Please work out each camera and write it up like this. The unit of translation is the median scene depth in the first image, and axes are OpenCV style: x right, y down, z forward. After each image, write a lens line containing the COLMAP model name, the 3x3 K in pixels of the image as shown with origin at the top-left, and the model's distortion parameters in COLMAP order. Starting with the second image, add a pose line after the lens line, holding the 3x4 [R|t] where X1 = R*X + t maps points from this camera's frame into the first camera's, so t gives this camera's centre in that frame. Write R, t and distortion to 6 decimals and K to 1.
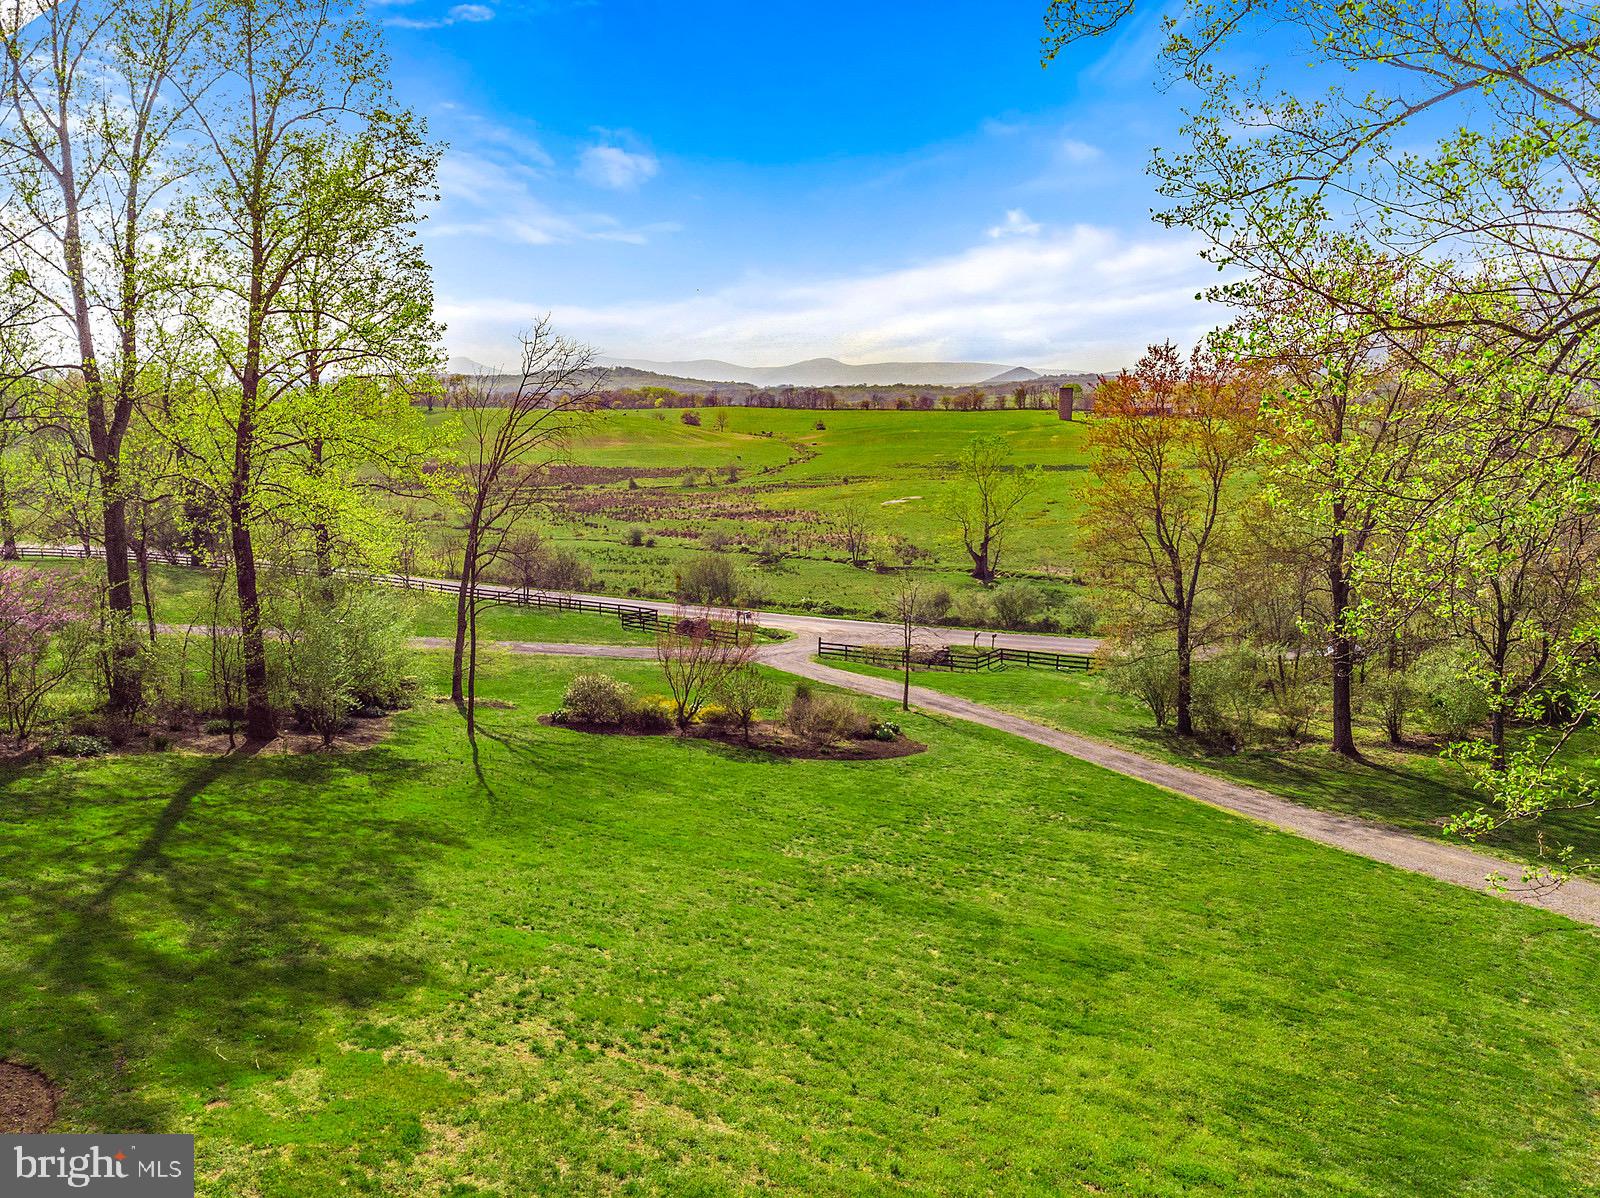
lens RADIAL K [[1128.7, 0, 800.0], [0, 1128.7, 599.0], [0, 0, 1]] dist [0.000380, 0.000909]
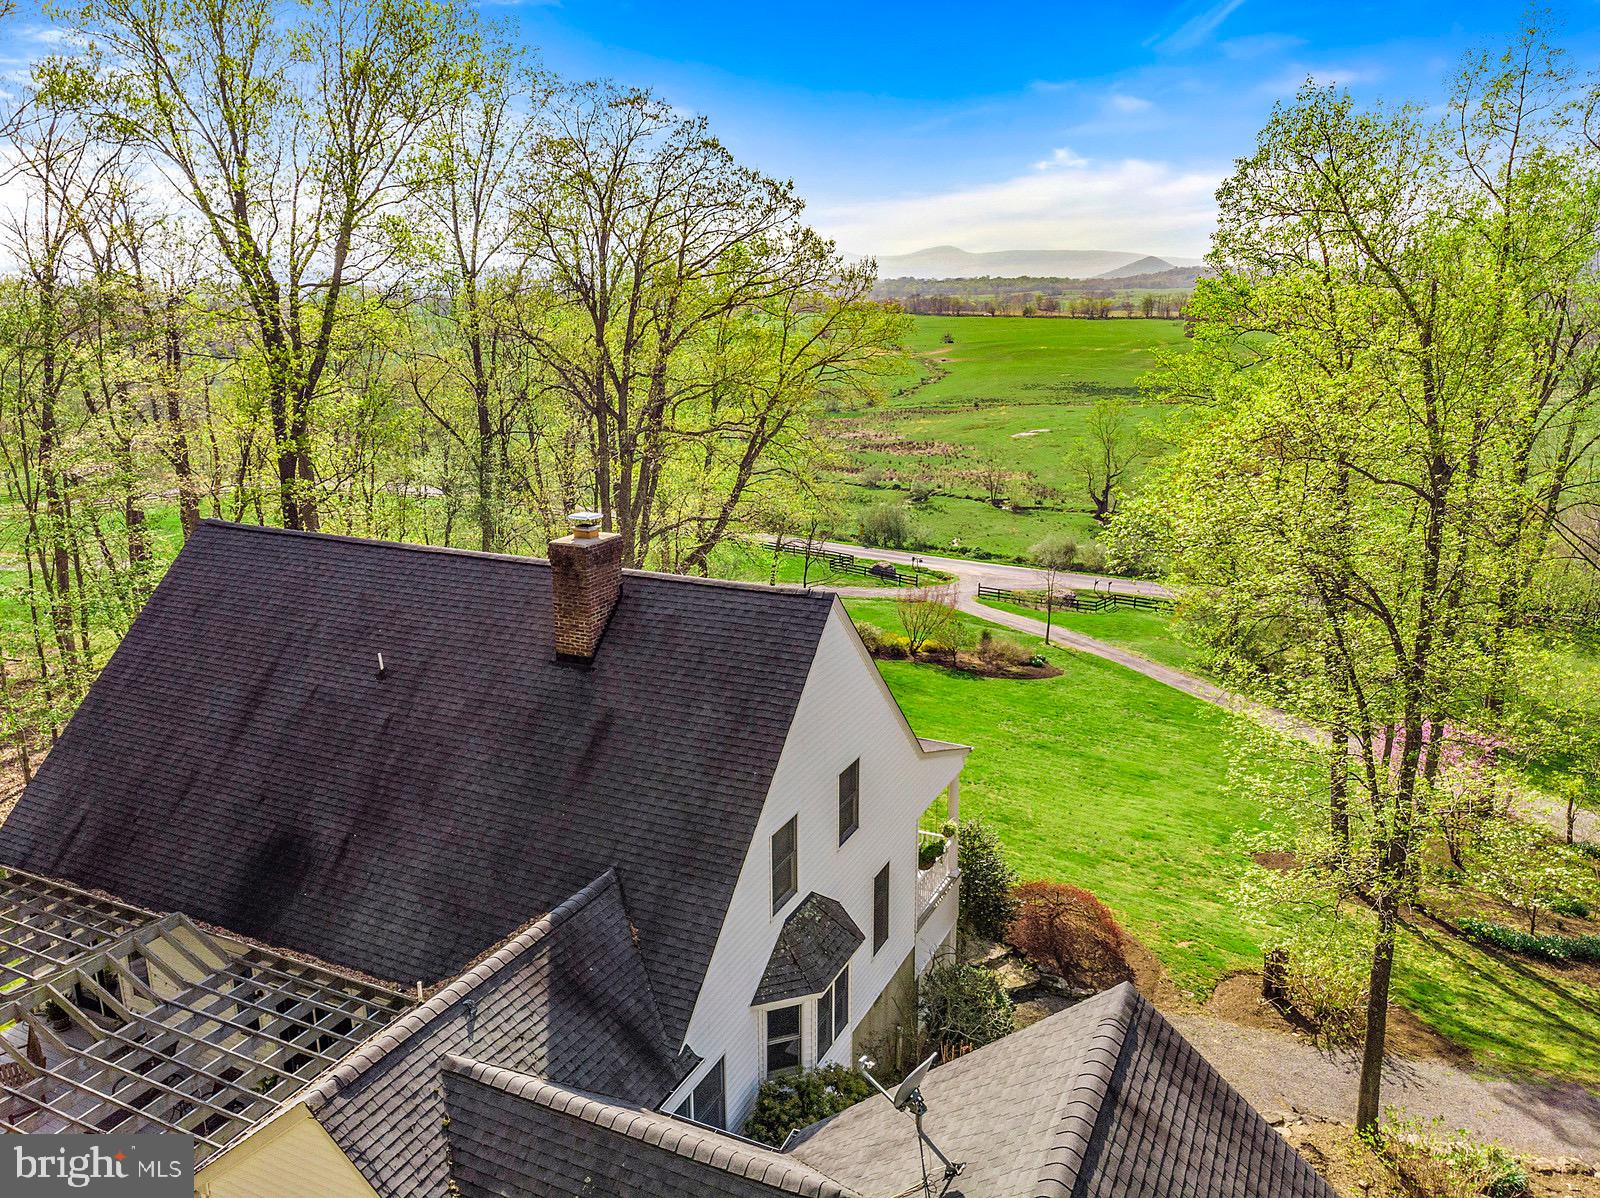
lens RADIAL K [[1175.6, 0, 800.0], [0, 1175.6, 599.0], [0, 0, 1]] dist [0.016308, -0.005206]
pose [[0.995865, 0.021252, -0.088323, -0.078661], [-0.012729, 0.995304, 0.095961, -0.086628], [0.089947, -0.094440, 0.991459, -0.468354]]
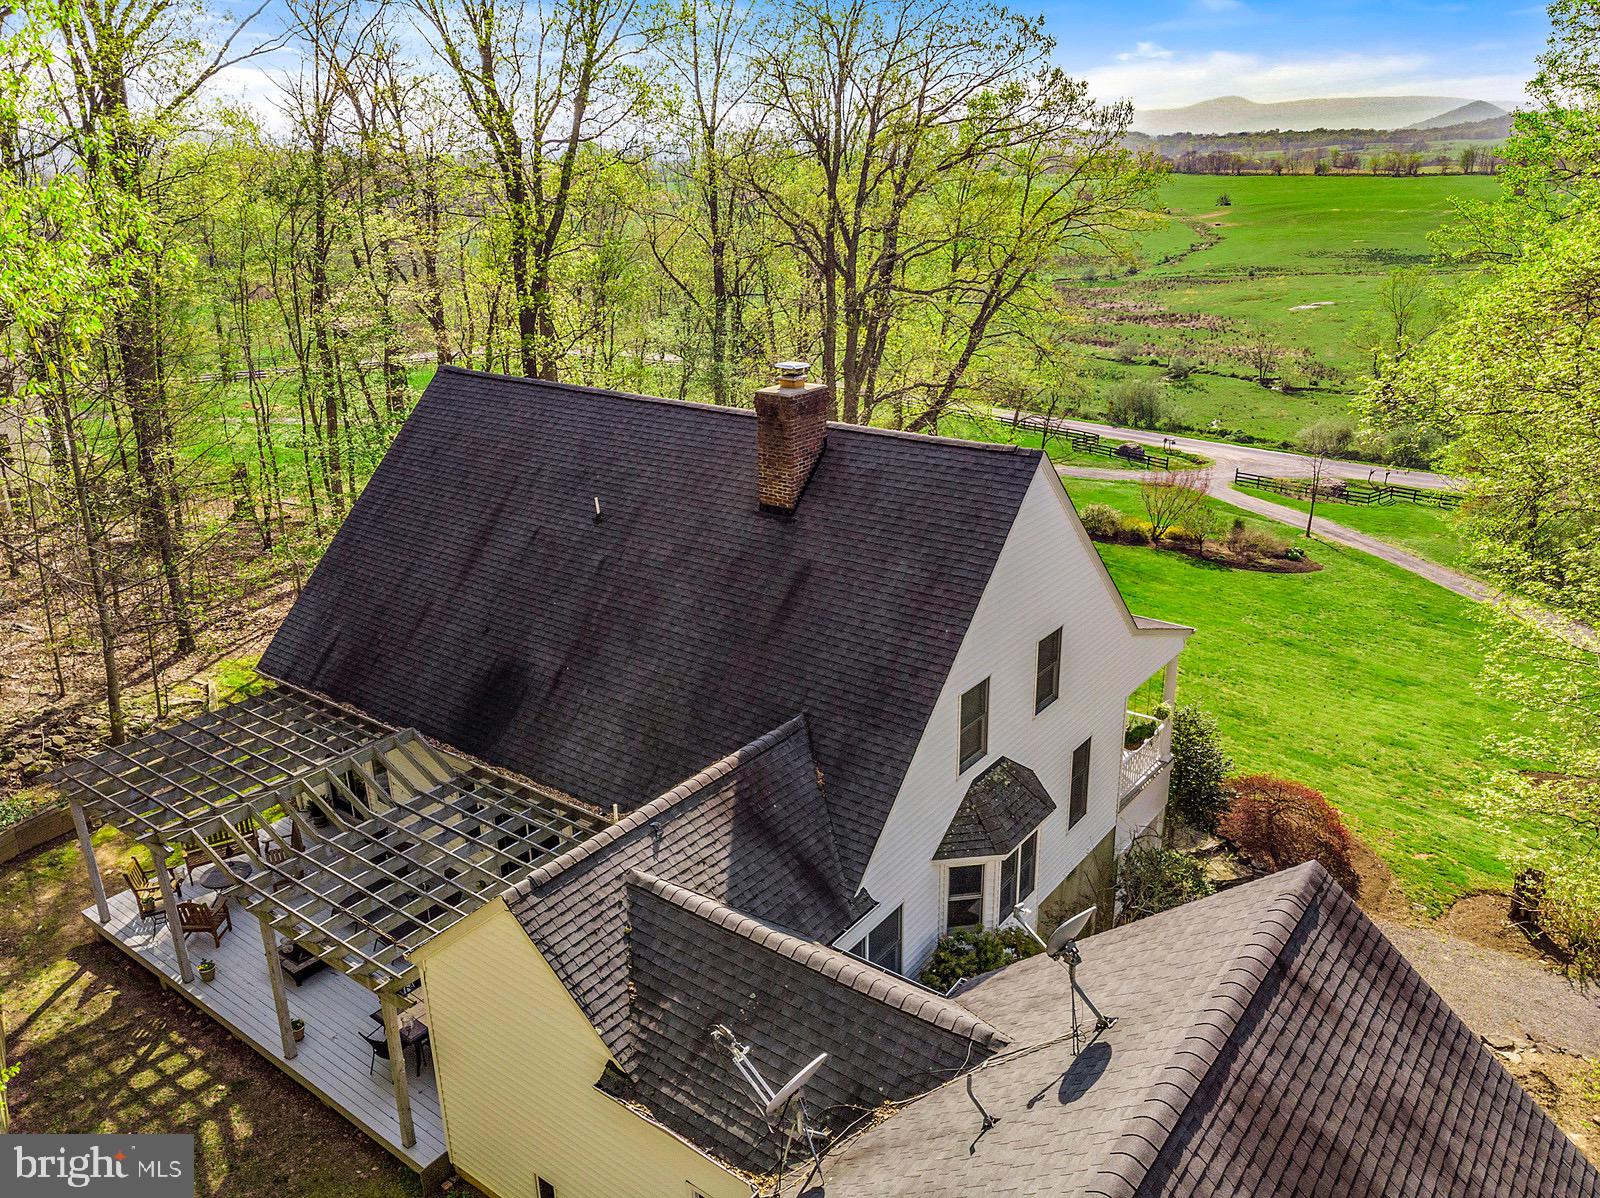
lens RADIAL K [[1209.0, 0, 806.8], [0, 1209.0, 595.0], [0, 0, 1]] dist [-0.023564, 0.056892]
pose [[0.958622, 0.084246, -0.271930, -0.070020], [-0.030808, 0.980300, 0.195097, -0.081209], [0.283009, -0.178646, 0.942333, -0.468419]]
